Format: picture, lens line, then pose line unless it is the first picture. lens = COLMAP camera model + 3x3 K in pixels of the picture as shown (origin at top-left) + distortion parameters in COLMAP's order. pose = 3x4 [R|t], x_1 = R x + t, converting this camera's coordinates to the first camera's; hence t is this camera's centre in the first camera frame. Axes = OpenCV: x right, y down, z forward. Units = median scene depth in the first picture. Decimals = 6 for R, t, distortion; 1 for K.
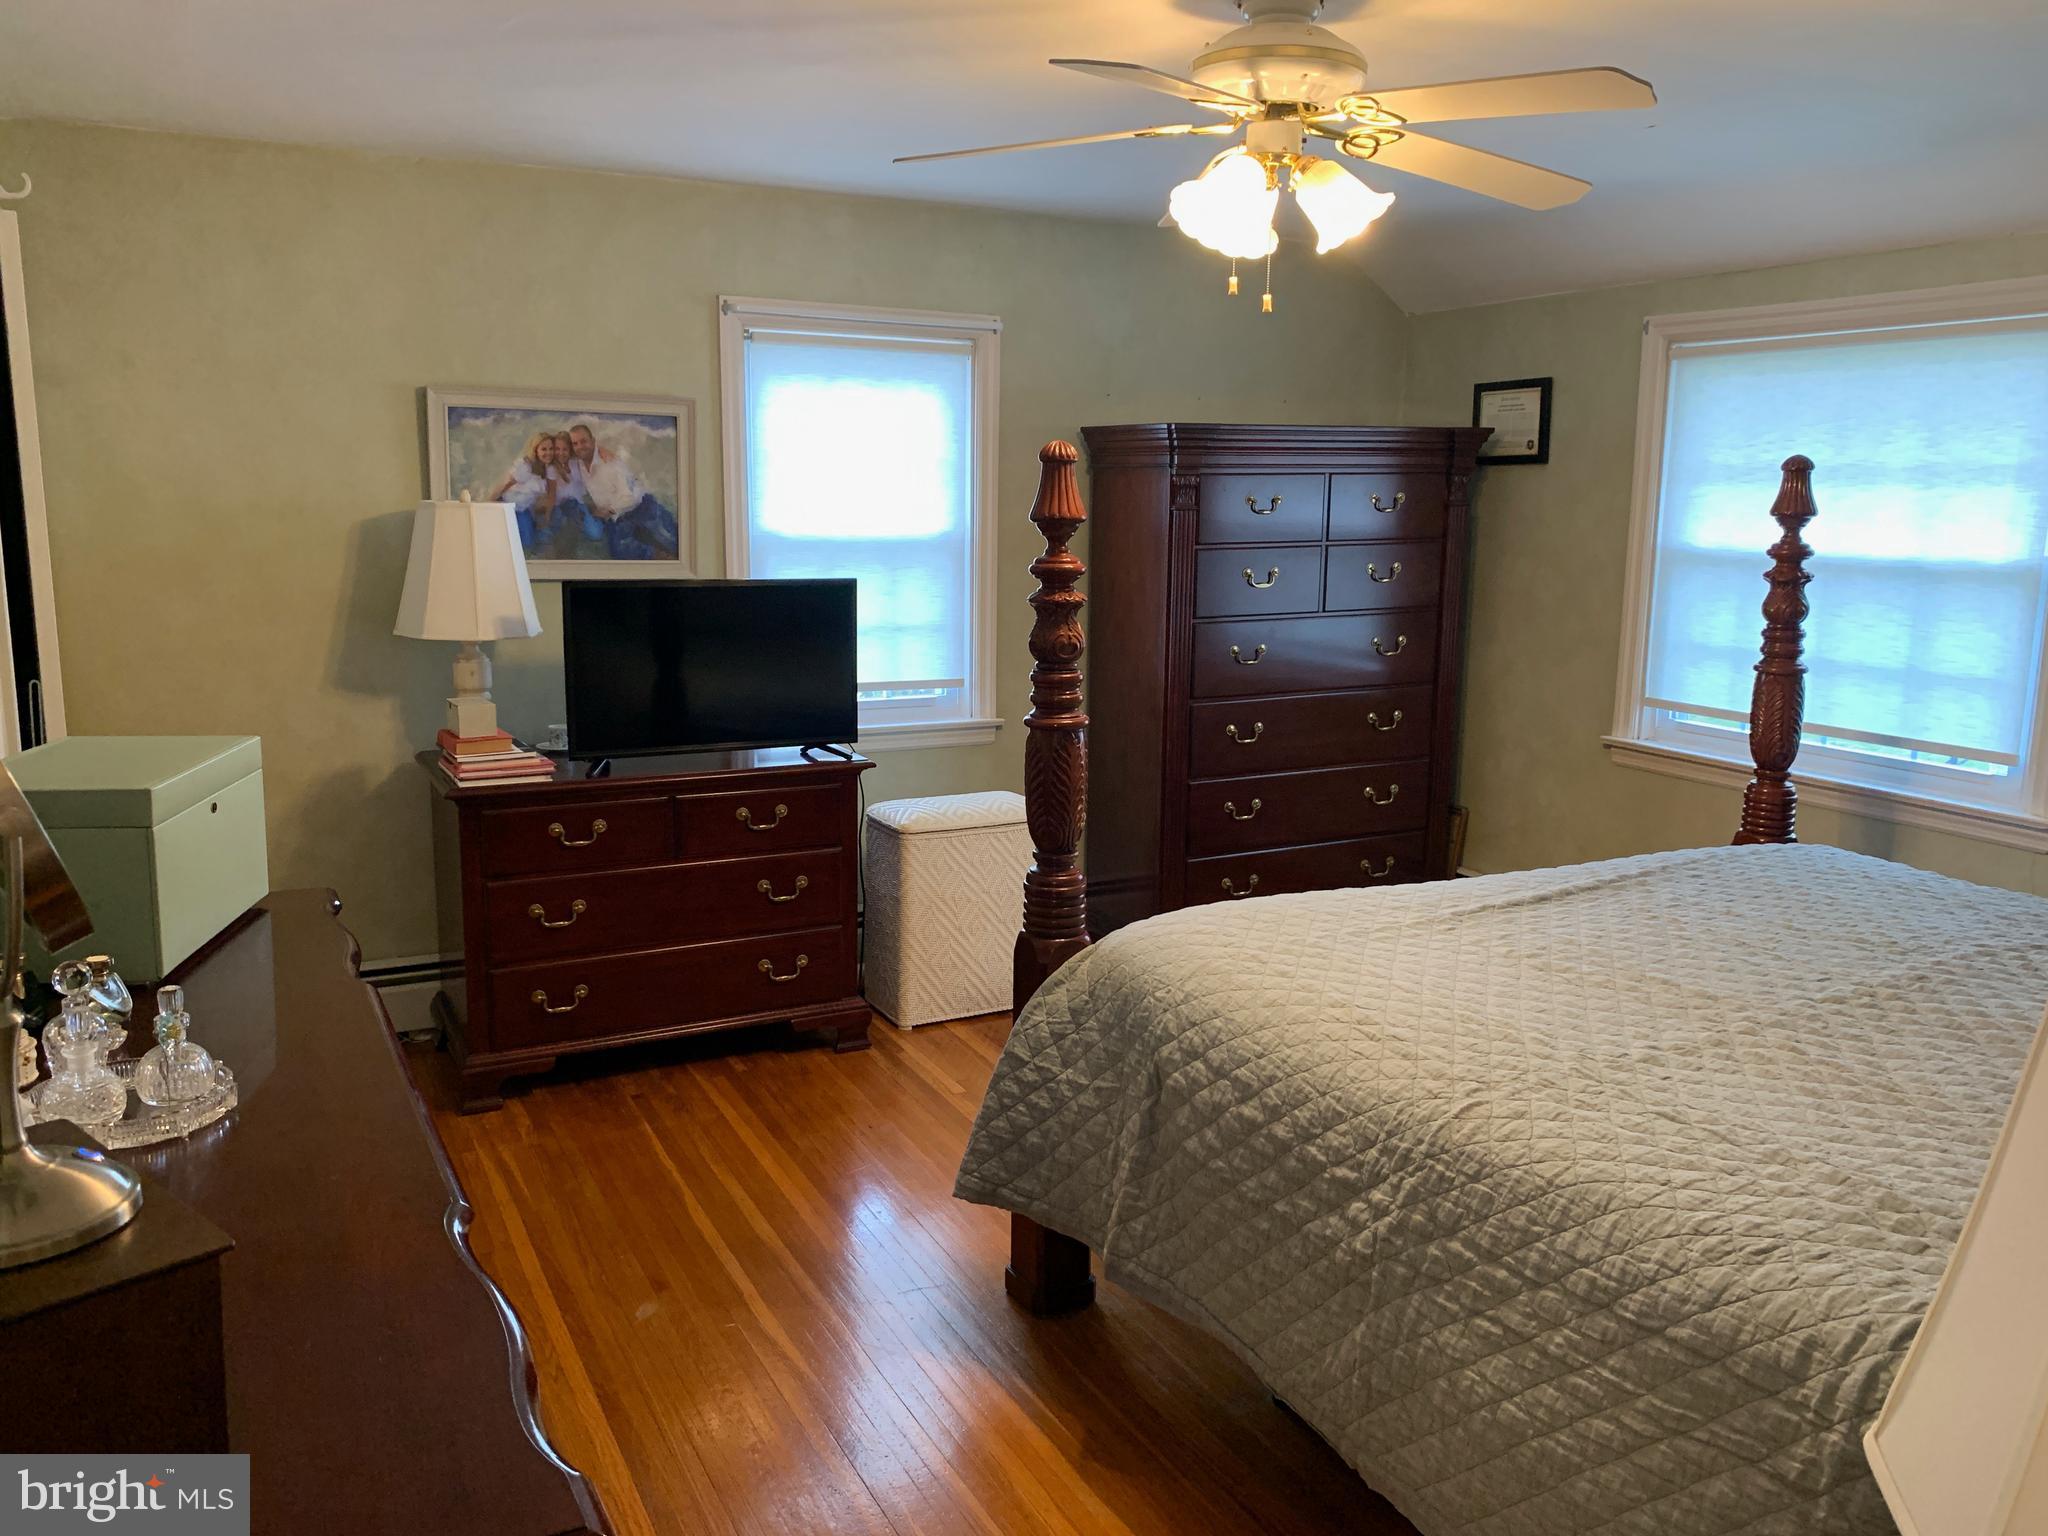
lens RADIAL K [[1562.7, 0, 1024.5], [0, 1562.7, 768.5], [0, 0, 1]] dist [0.032441, -0.049068]
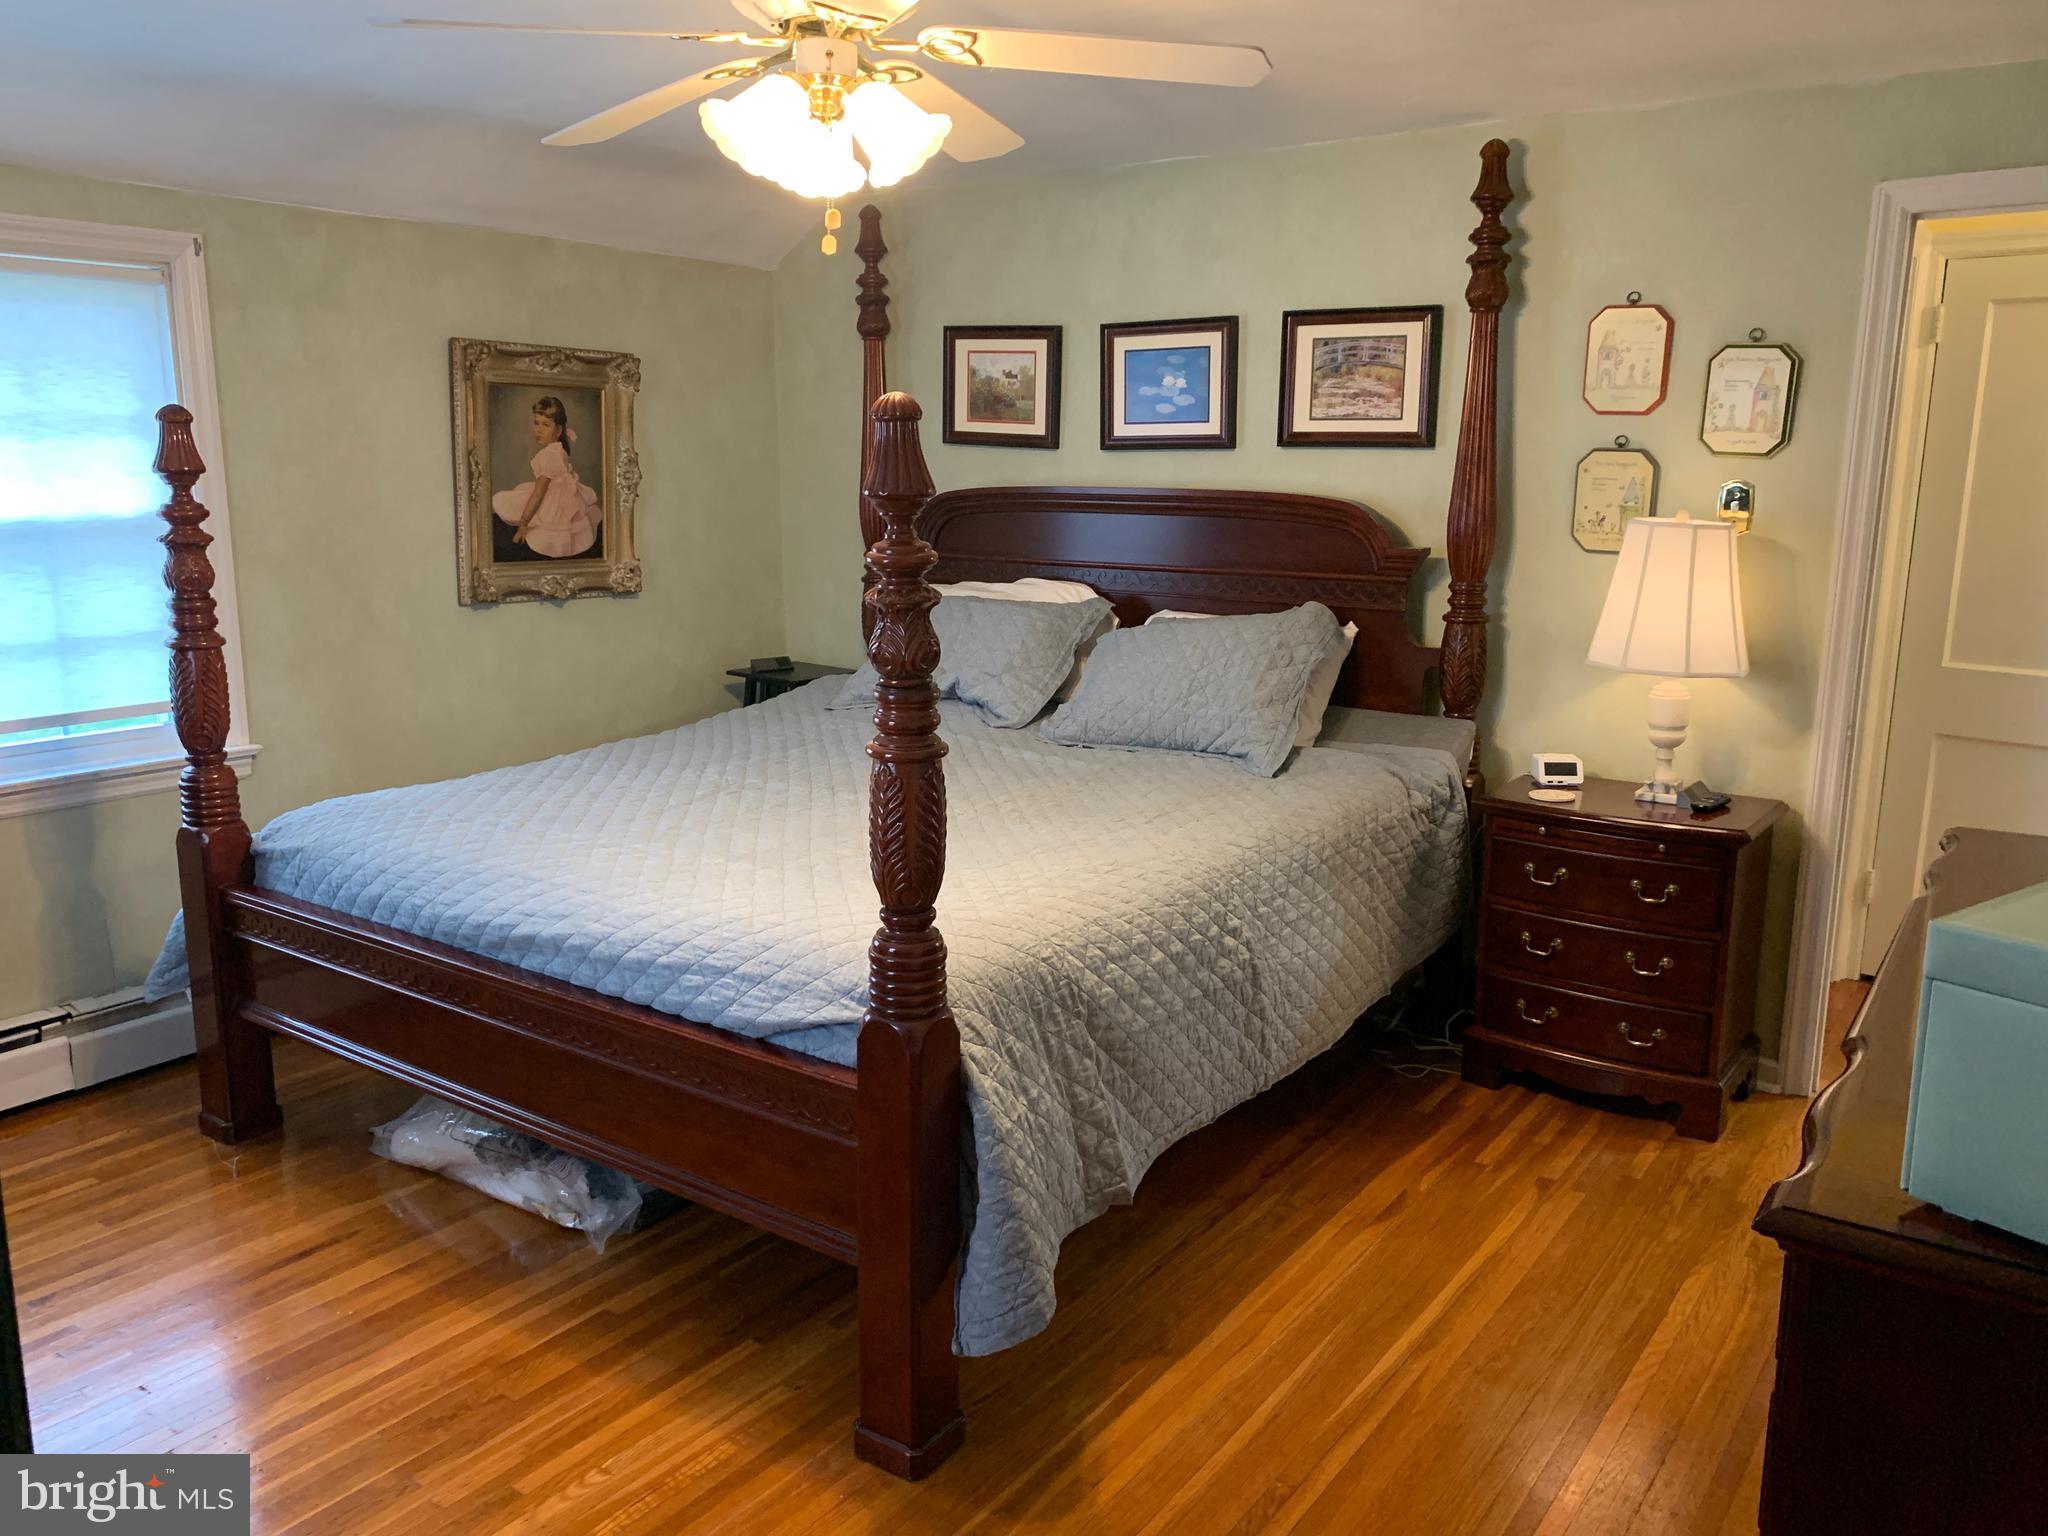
lens RADIAL K [[1562.7, 0, 1026.2], [0, 1562.7, 765.2], [0, 0, 1]] dist [0.032441, -0.049068]
pose [[-0.454352, -0.183933, 0.871627, -0.522668], [0.144295, 0.950335, 0.275759, -0.171896], [-0.879058, 0.251063, -0.405246, 0.938537]]
